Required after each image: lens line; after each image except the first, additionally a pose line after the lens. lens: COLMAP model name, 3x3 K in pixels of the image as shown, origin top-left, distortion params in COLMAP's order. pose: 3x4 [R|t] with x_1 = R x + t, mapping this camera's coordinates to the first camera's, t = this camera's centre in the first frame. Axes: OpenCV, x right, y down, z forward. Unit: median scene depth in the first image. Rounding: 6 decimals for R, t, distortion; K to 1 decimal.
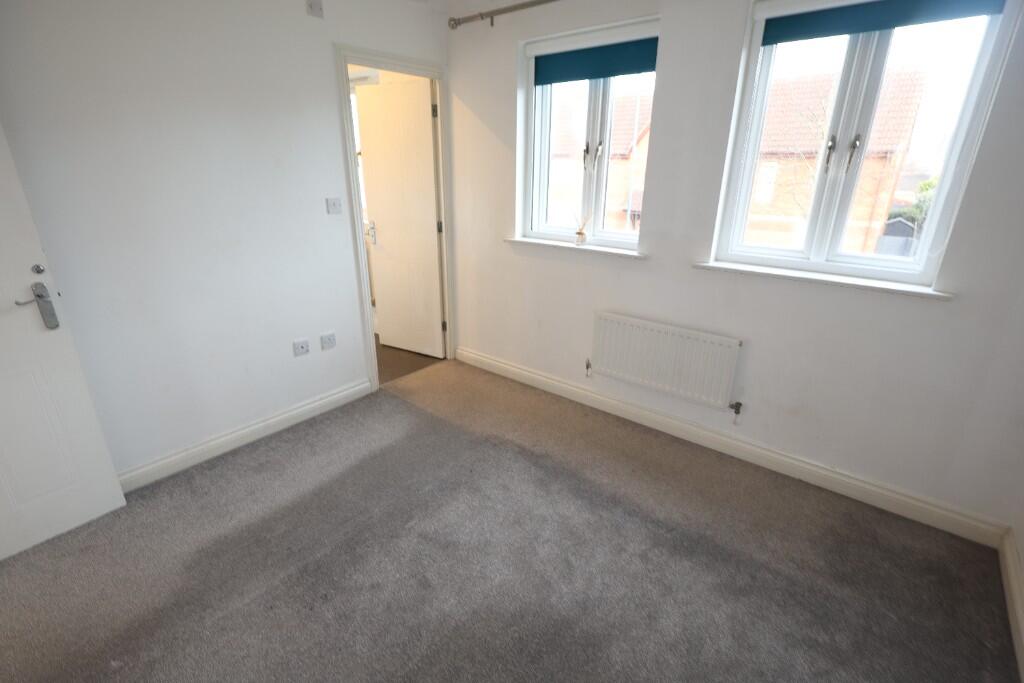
lens RADIAL K [[473.4, 0, 513.0], [0, 473.4, 343.1], [0, 0, 1]] dist [-0.002901, 0.001219]
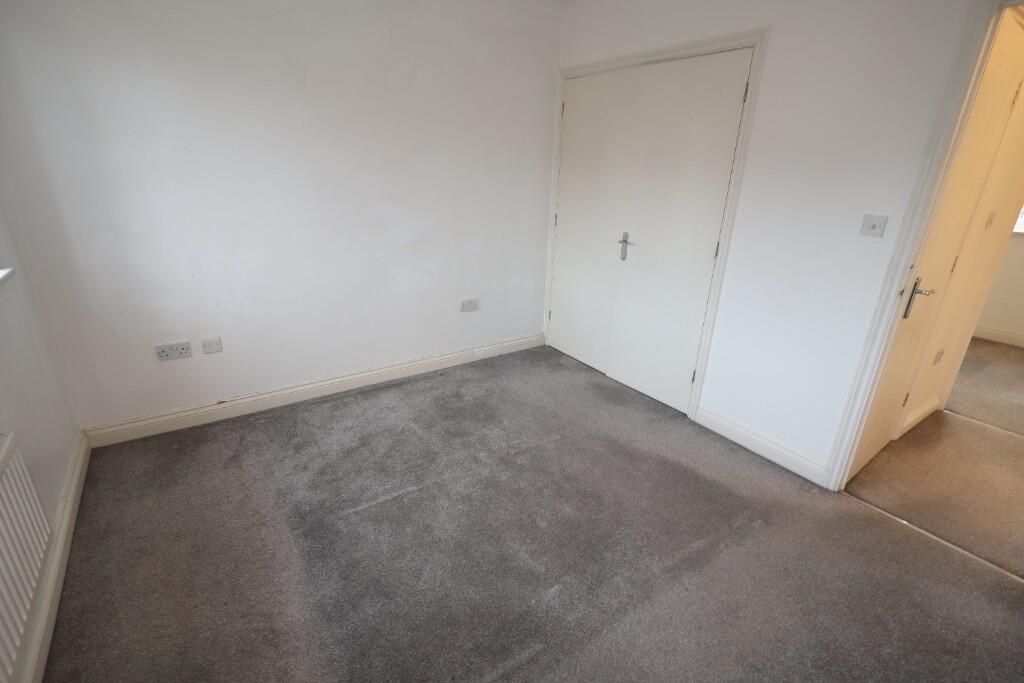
lens RADIAL K [[473.4, 0, 509.9], [0, 473.4, 340.1], [0, 0, 1]] dist [-0.002901, 0.001219]
pose [[-0.962216, -0.136850, 0.235401, -0.209937], [0.048154, 0.765374, 0.641781, -0.389898], [-0.267997, 0.628868, -0.729865, 1.063698]]
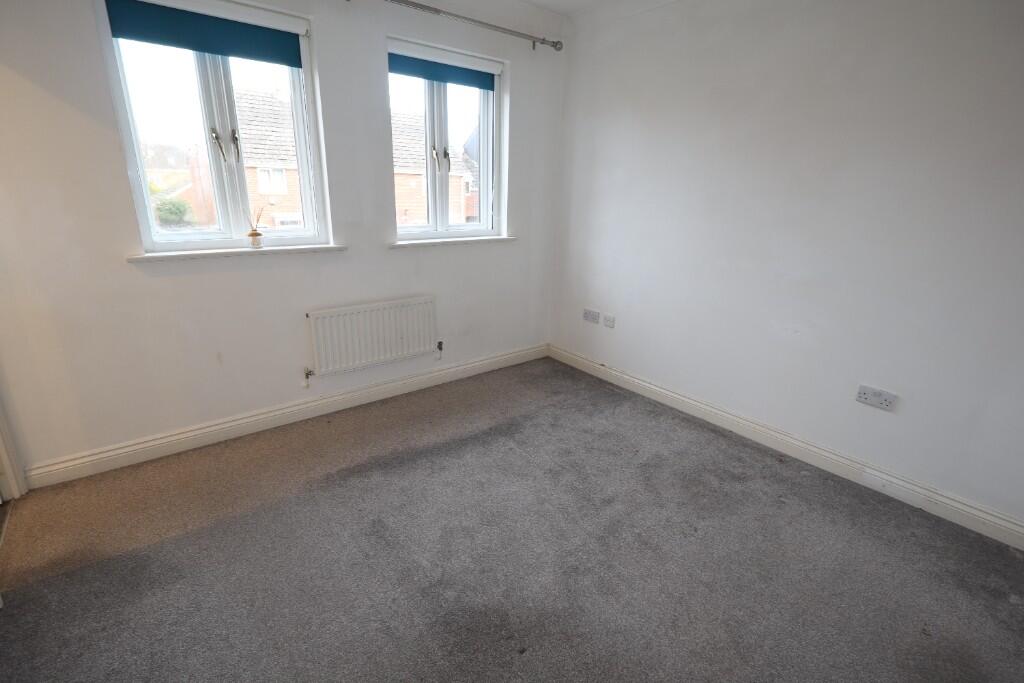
lens RADIAL K [[473.4, 0, 511.2], [0, 473.4, 339.2], [0, 0, 1]] dist [-0.002901, 0.001219]
pose [[0.211943, -0.303076, 0.929099, -0.673001], [0.316357, 0.920785, 0.228197, -0.113812], [-0.924661, 0.245562, 0.291034, 0.393032]]
